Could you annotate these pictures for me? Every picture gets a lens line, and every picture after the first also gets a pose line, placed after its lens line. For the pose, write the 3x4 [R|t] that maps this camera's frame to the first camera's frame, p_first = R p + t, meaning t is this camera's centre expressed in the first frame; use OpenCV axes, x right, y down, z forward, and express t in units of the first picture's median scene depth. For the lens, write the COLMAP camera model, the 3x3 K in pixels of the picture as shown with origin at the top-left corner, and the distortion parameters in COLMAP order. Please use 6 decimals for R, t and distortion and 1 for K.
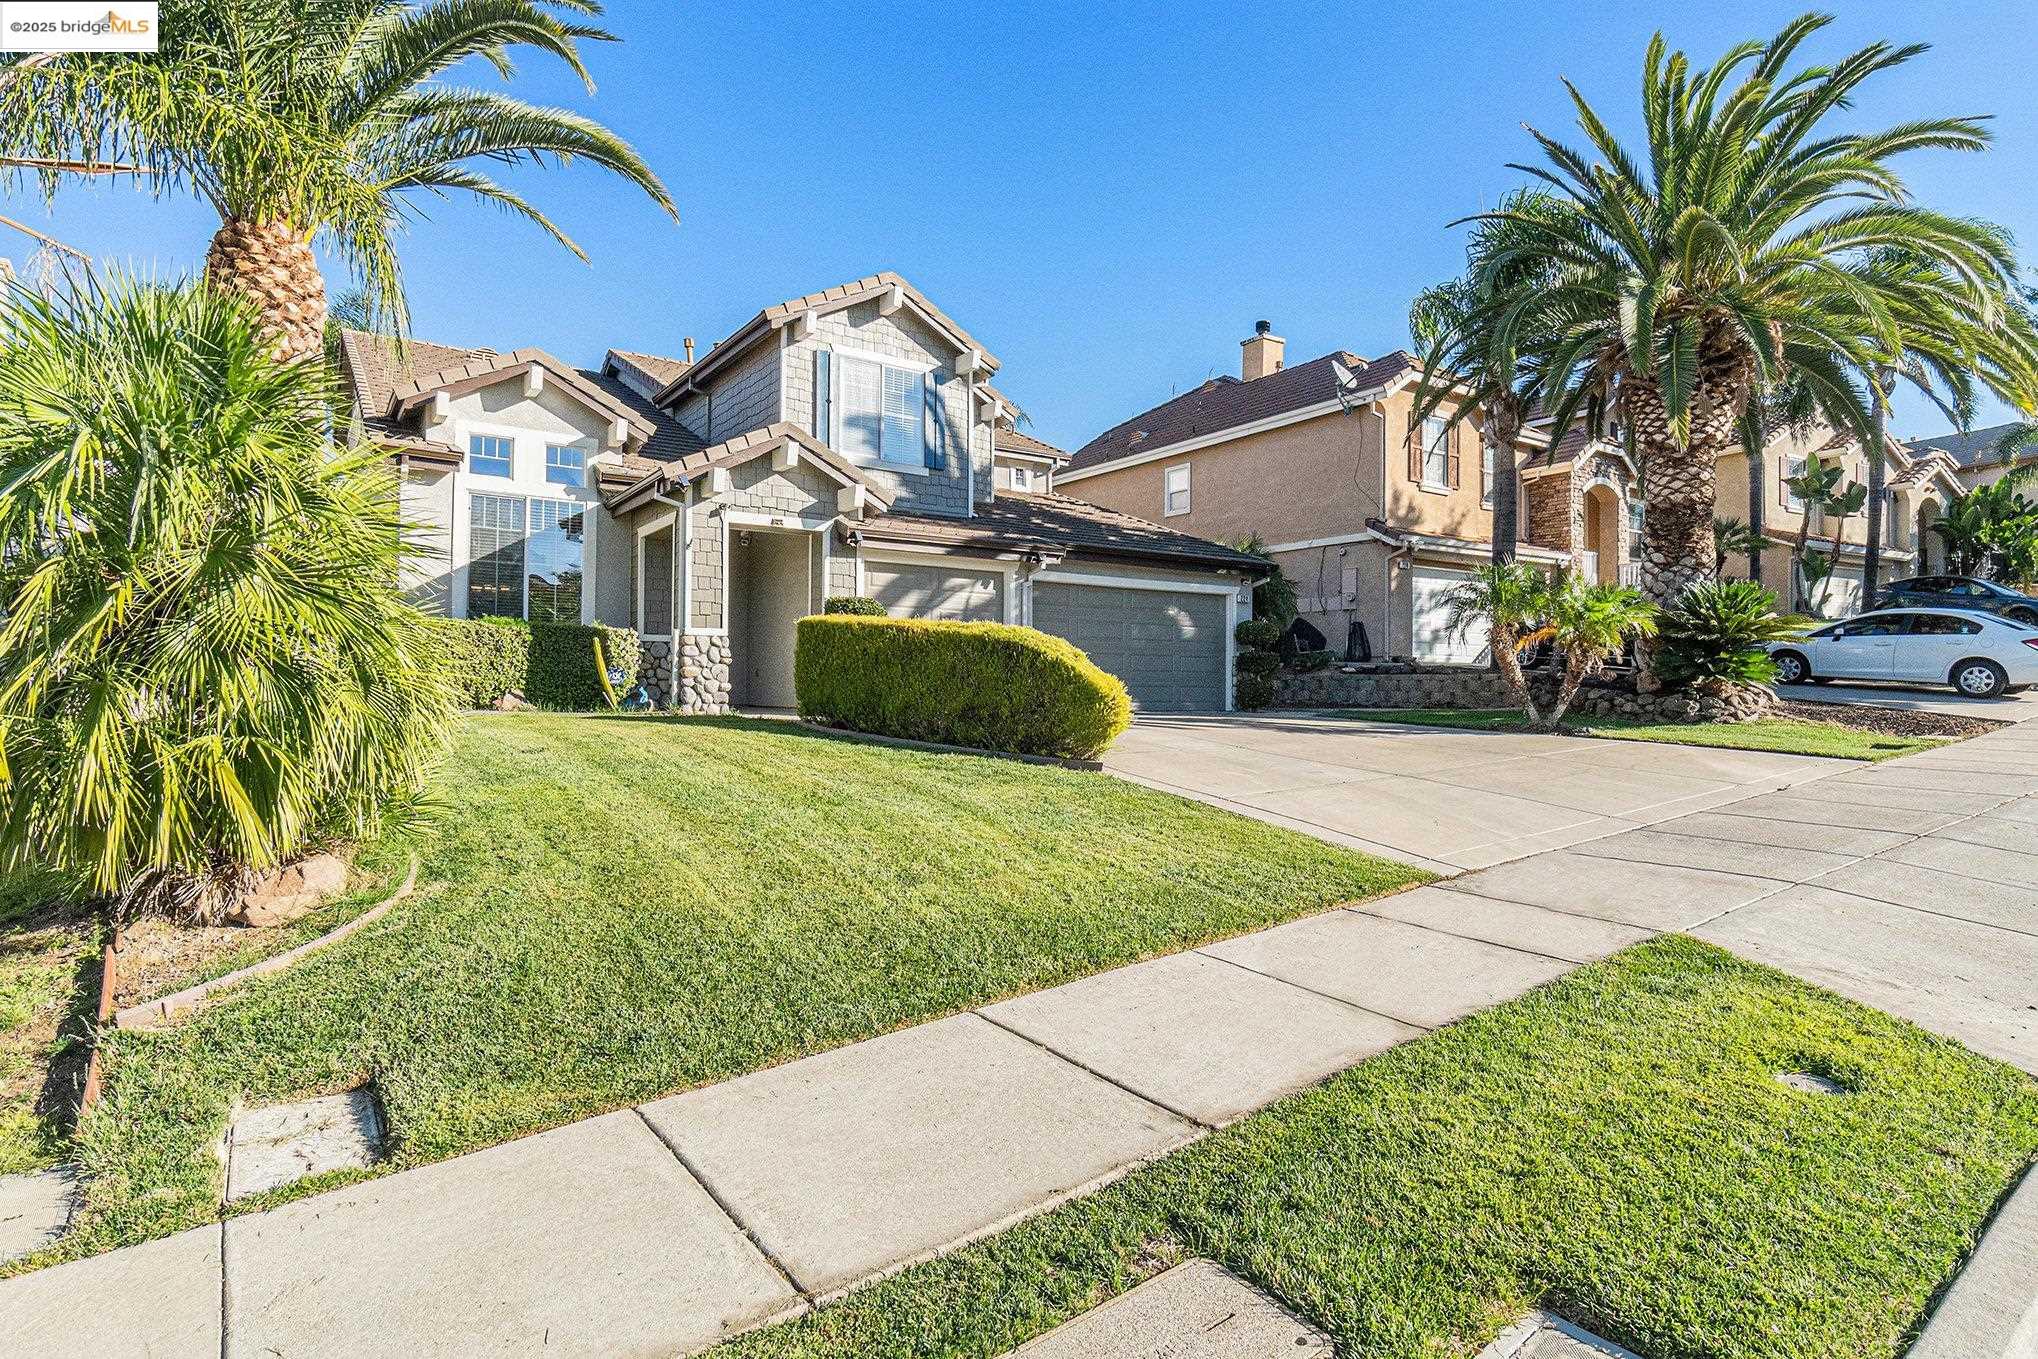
lens RADIAL K [[1030.8, 0, 1008.5], [0, 1030.8, 682.2], [0, 0, 1]] dist [-0.019376, -0.000849]
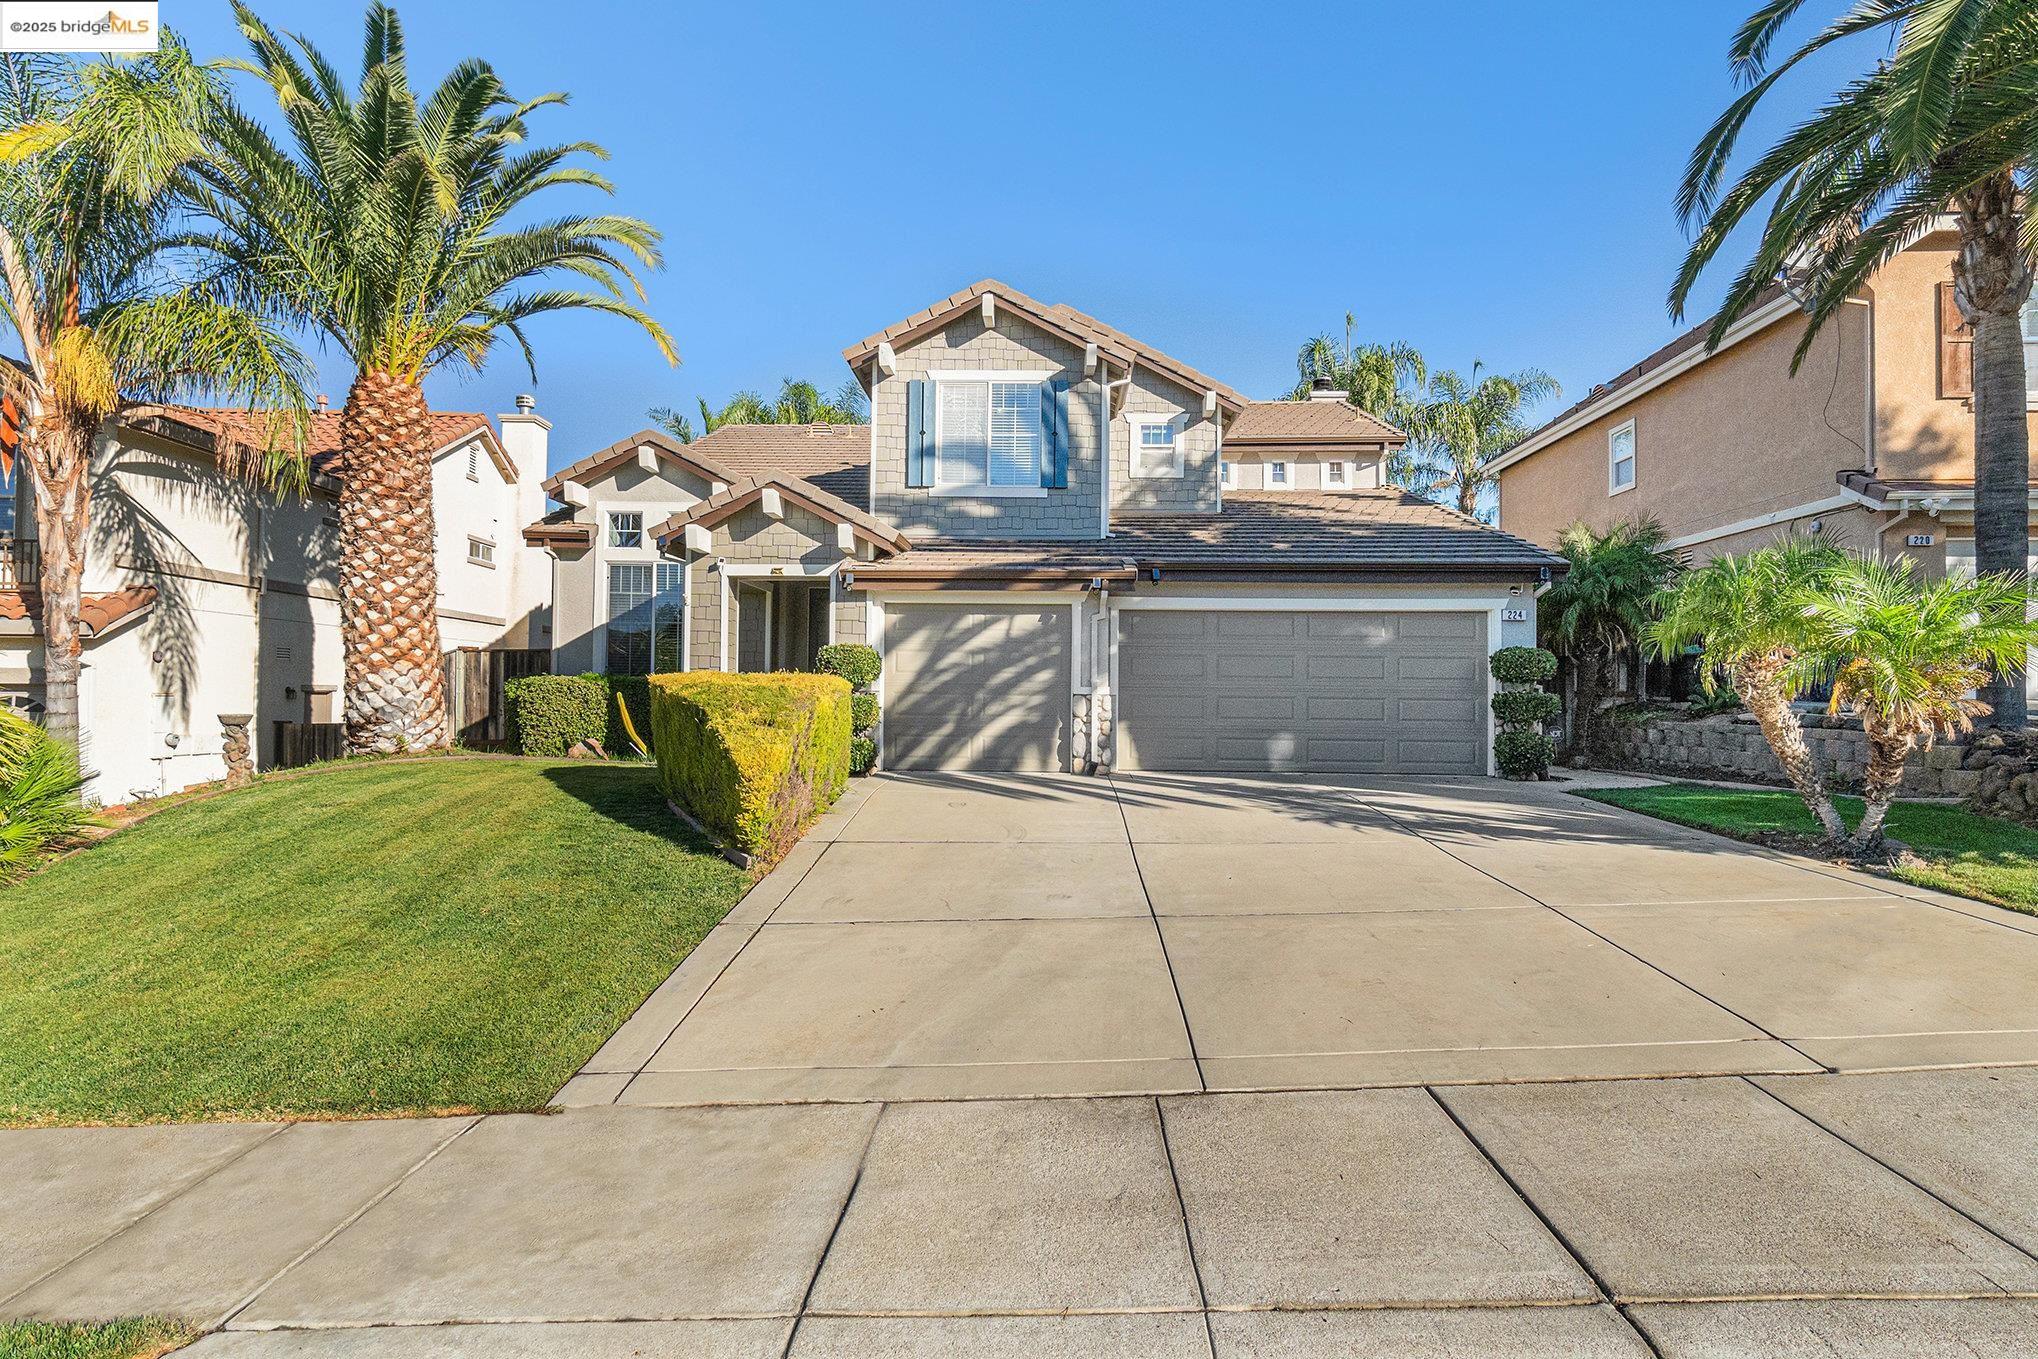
lens RADIAL K [[1030.8, 0, 1026.6], [0, 1030.8, 675.2], [0, 0, 1]] dist [-0.019376, -0.000849]
pose [[0.806249, -0.013603, -0.591420, 0.451487], [-0.000947, 0.999705, -0.024285, -0.028218], [0.591575, 0.020140, 0.805998, 0.300402]]
